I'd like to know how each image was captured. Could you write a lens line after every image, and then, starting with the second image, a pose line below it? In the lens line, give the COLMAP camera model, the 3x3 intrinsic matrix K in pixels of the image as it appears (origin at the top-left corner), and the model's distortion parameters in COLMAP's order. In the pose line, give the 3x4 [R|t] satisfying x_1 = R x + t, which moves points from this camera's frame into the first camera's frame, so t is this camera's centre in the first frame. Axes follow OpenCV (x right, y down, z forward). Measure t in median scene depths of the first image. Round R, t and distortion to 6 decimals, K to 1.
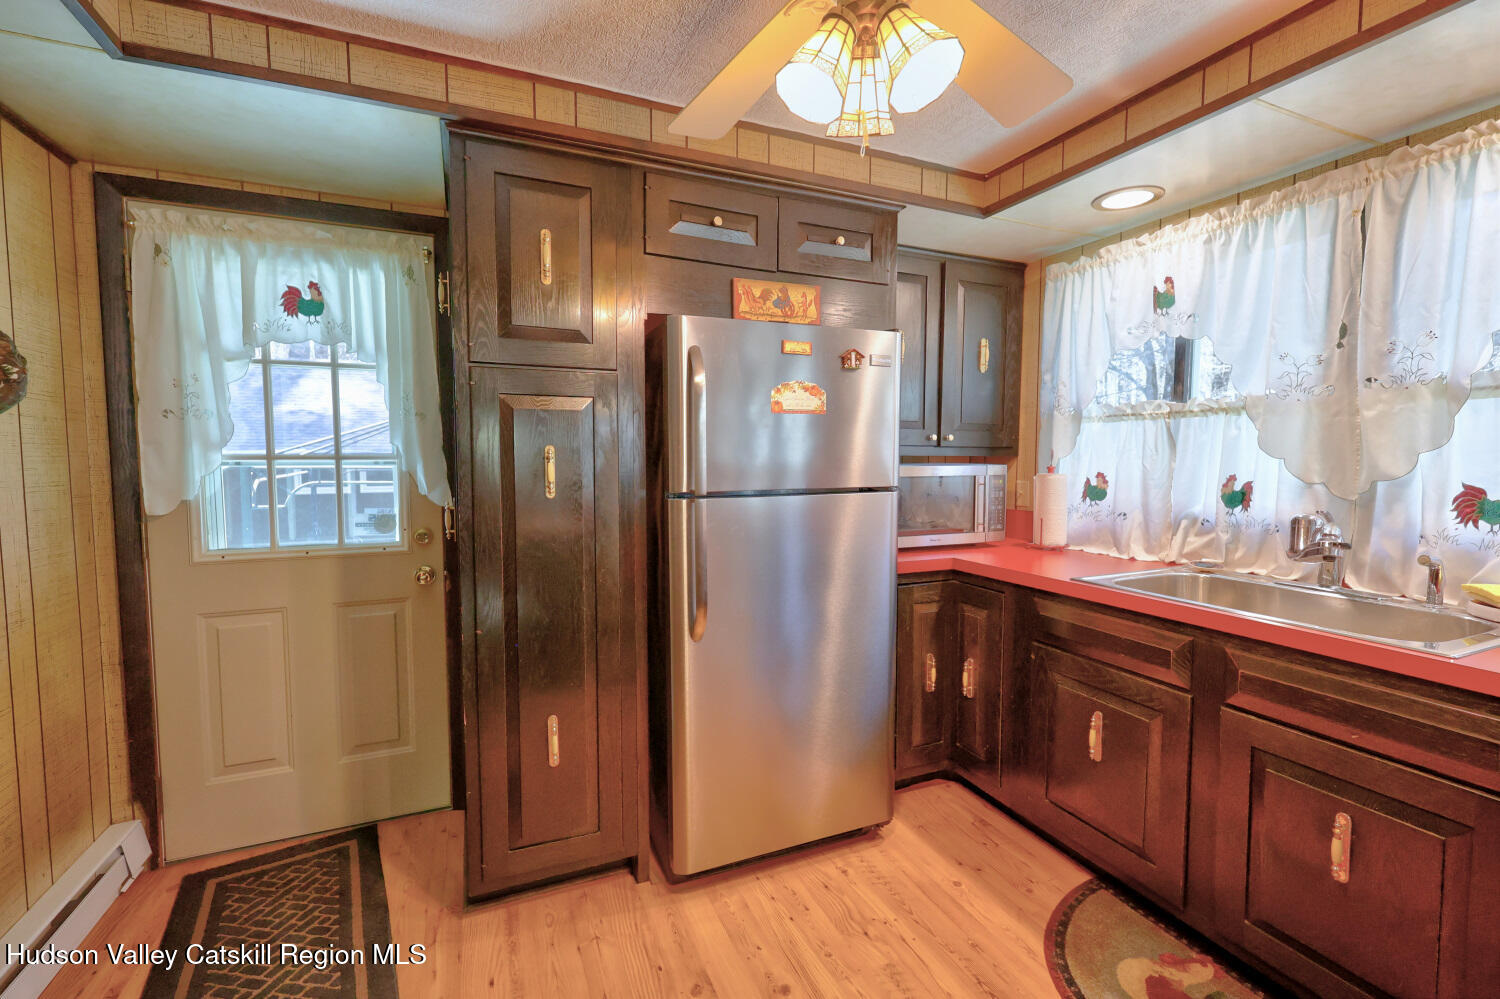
lens RADIAL K [[654.0, 0, 749.1], [0, 654.0, 495.7], [0, 0, 1]] dist [0.003584, -0.000208]
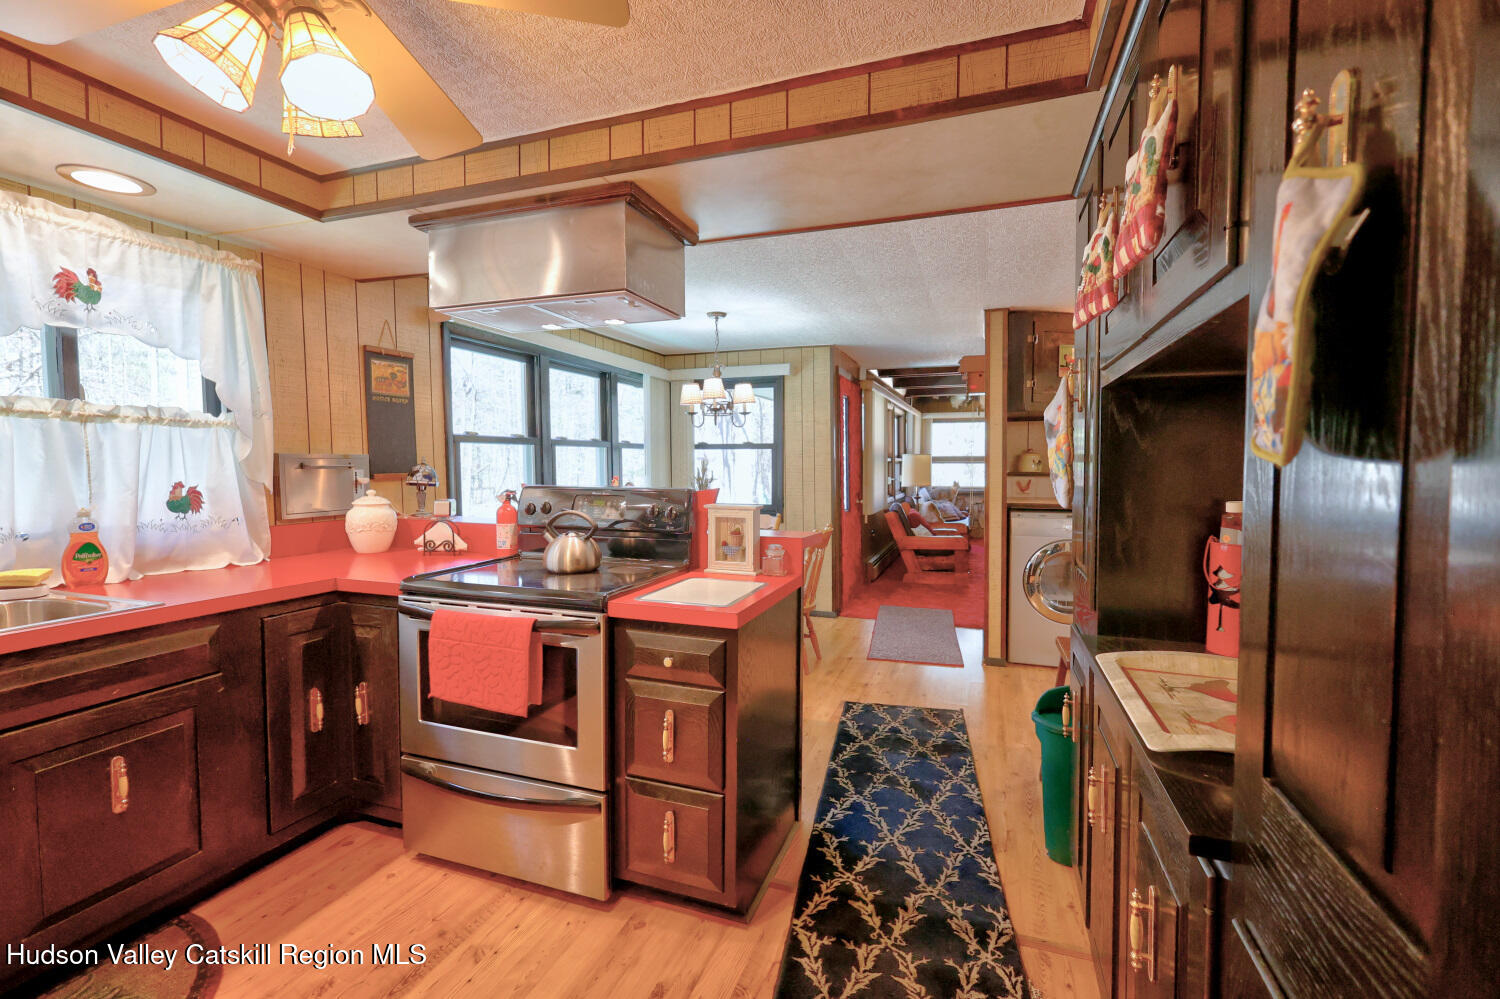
lens RADIAL K [[654.0, 0, 755.6], [0, 654.0, 494.3], [0, 0, 1]] dist [0.003584, -0.000208]
pose [[-0.733465, -0.034418, 0.678856, -0.517267], [0.041224, 0.994626, 0.094967, -0.048427], [-0.678476, 0.097641, -0.728104, 0.676460]]
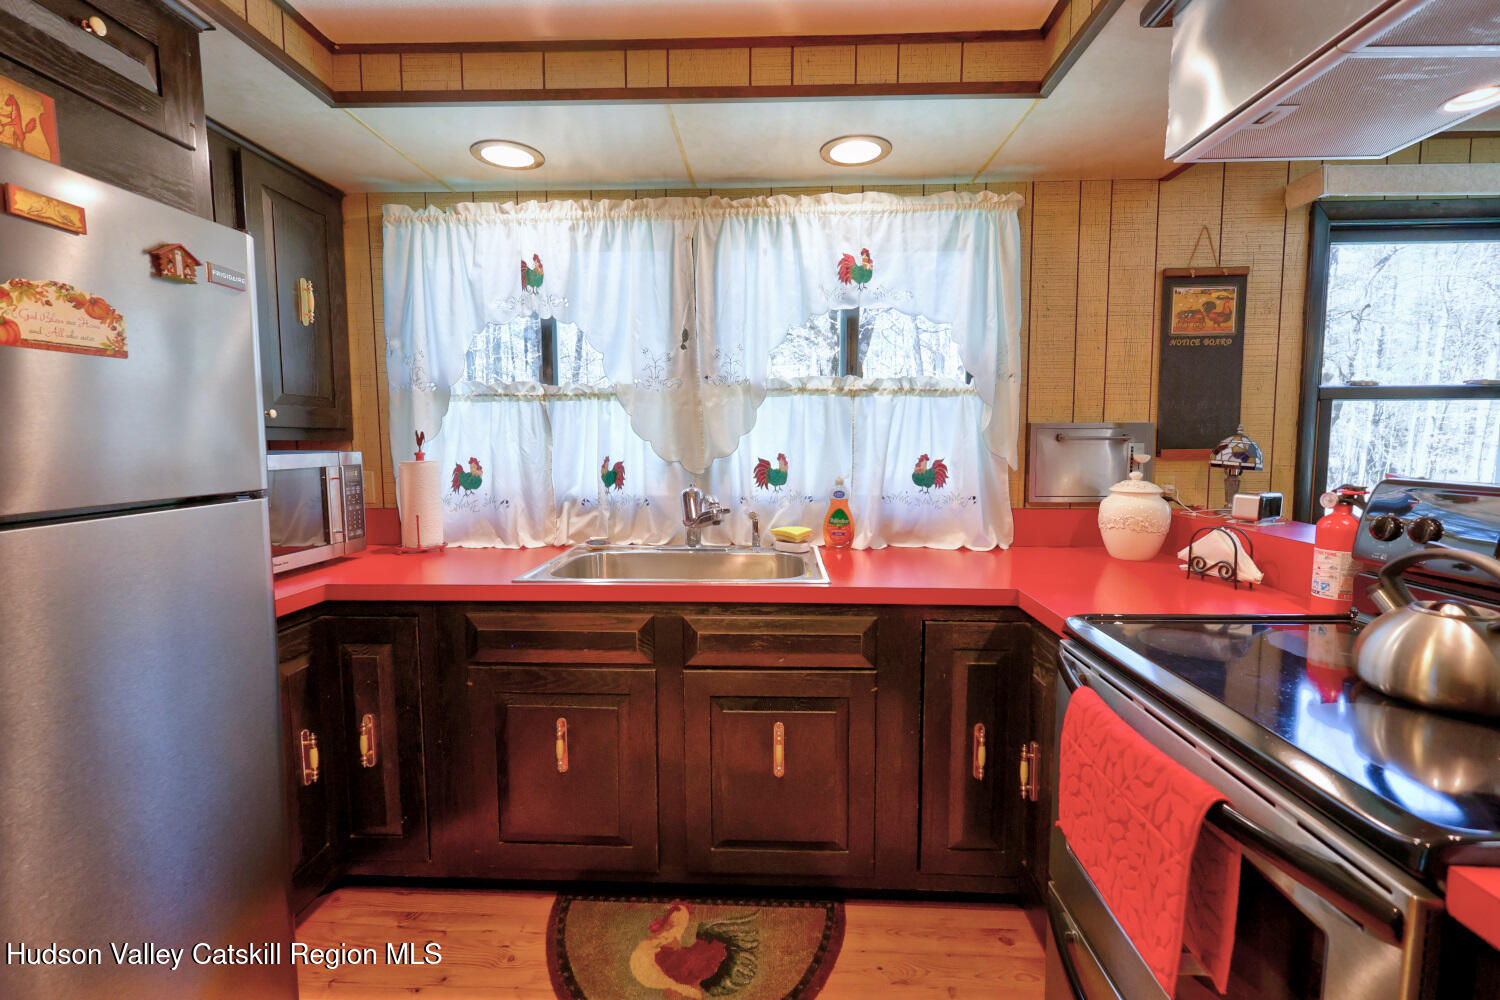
lens RADIAL K [[654.0, 0, 755.8], [0, 654.0, 495.5], [0, 0, 1]] dist [0.003584, -0.000208]
pose [[0.434011, -0.081678, 0.897197, -0.131402], [0.059434, 0.996308, 0.061950, -0.019804], [-0.898945, 0.026437, 0.437263, 0.314218]]
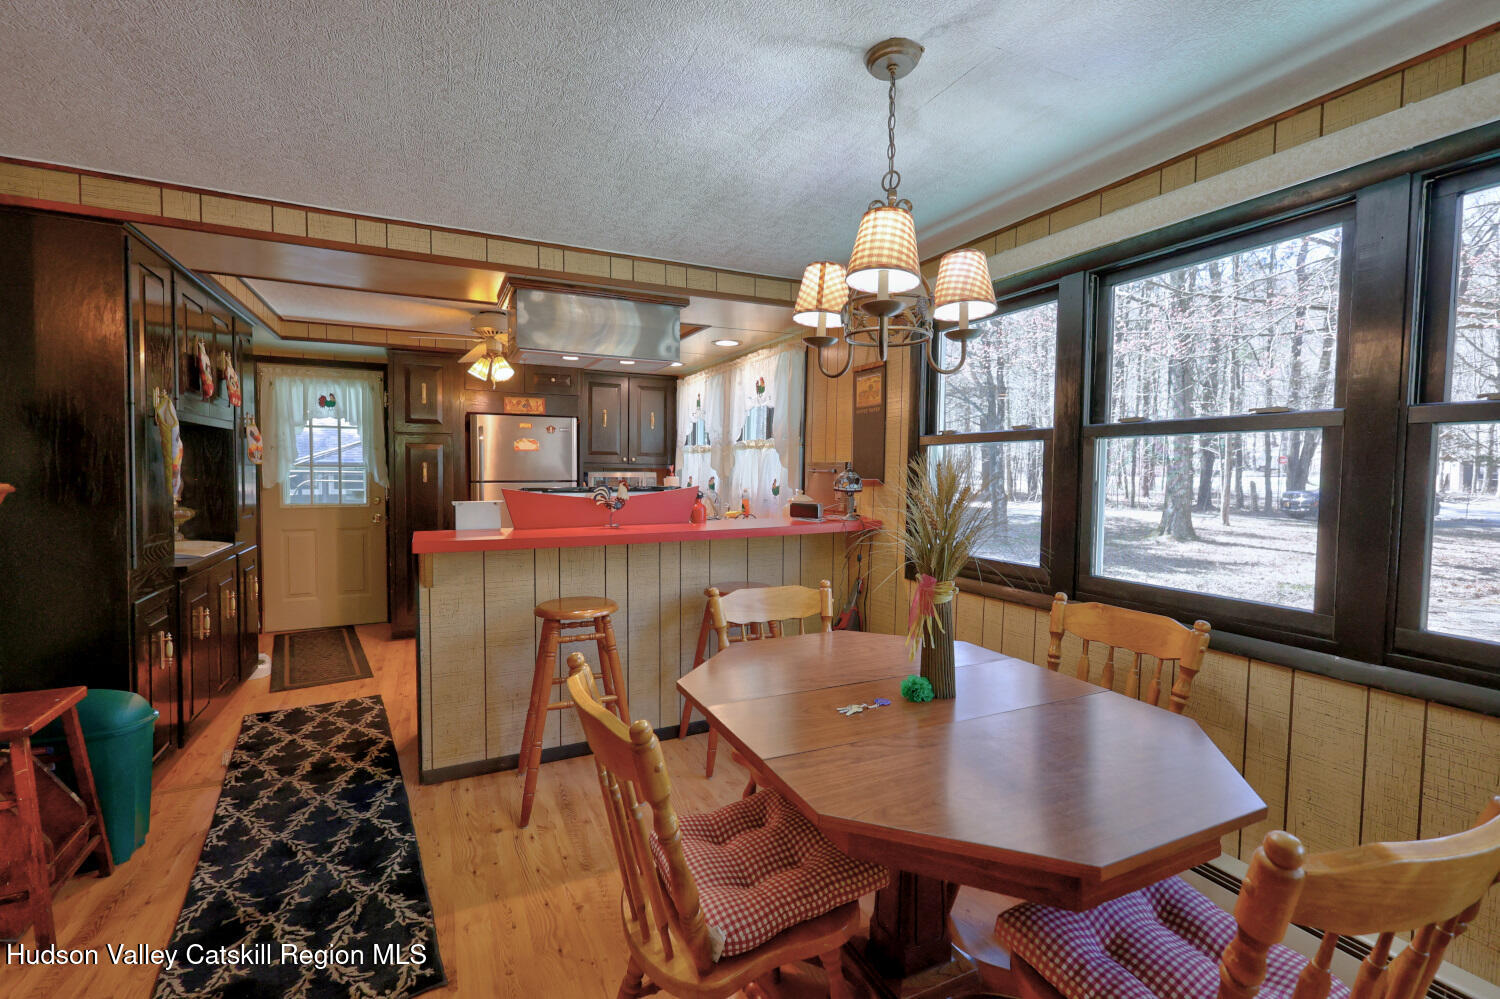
lens RADIAL K [[654.0, 0, 749.1], [0, 654.0, 497.9], [0, 0, 1]] dist [0.003584, -0.000208]
pose [[0.999000, 0.008001, 0.043998, 0.769160], [-0.007259, 0.999829, -0.016982, 0.089039], [-0.044126, 0.016646, 0.998887, -1.473704]]
